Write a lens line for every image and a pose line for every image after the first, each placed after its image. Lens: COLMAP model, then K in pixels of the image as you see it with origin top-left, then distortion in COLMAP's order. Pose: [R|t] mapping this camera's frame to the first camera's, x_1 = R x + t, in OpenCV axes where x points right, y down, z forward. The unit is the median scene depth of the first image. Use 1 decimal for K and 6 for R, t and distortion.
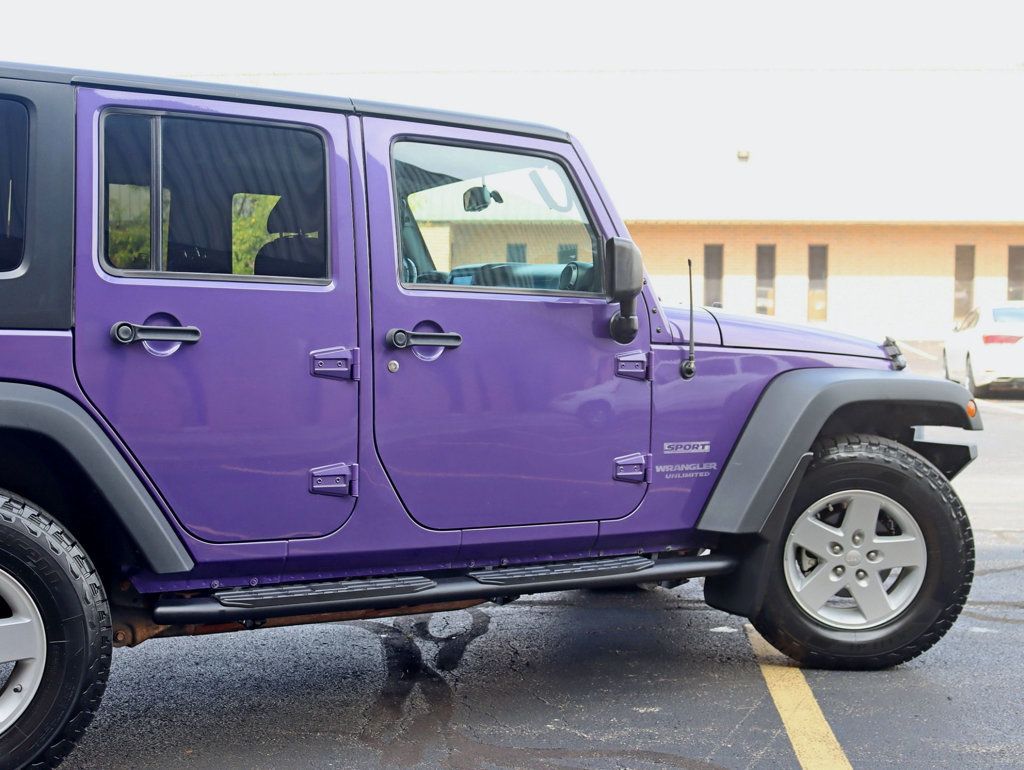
lens RADIAL K [[1385.2, 0, 512.0], [0, 1385.2, 385.0], [0, 0, 1]] dist [-0.068876, -0.013738]
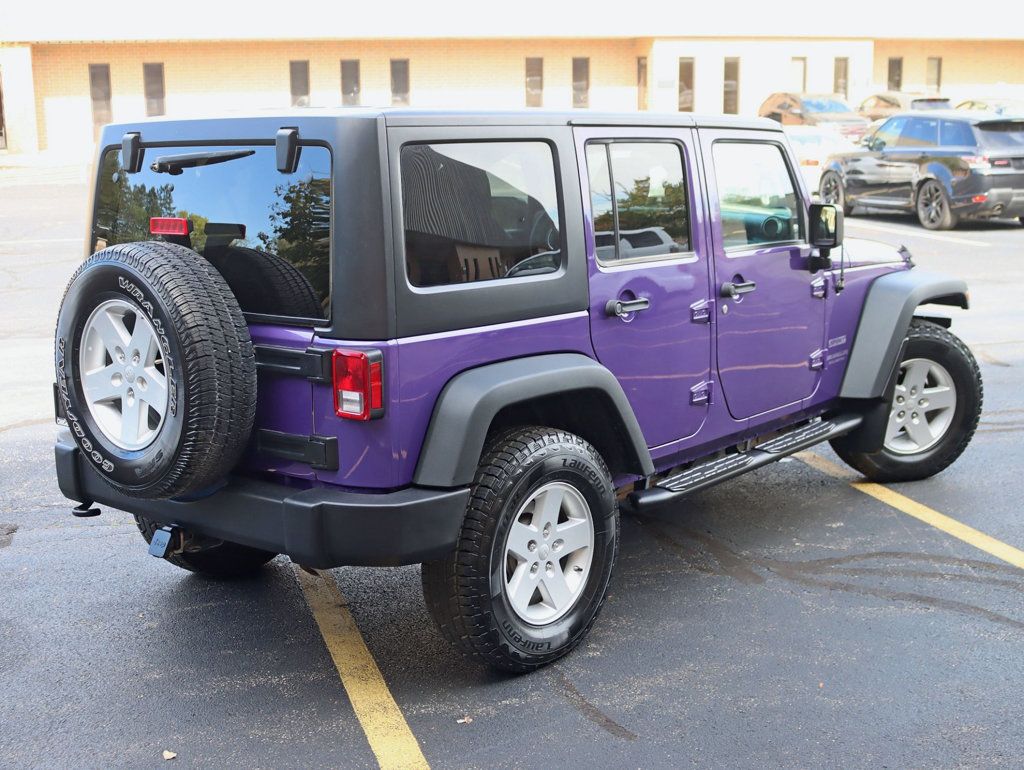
lens RADIAL K [[1336.4, 0, 577.5], [0, 1336.4, 386.9], [0, 0, 1]] dist [-0.077685, 0.025542]
pose [[0.936177, -0.087099, 0.340568, -0.597603], [0.037497, 0.988034, 0.149612, -0.124301], [-0.349523, -0.127293, 0.928240, -0.186298]]
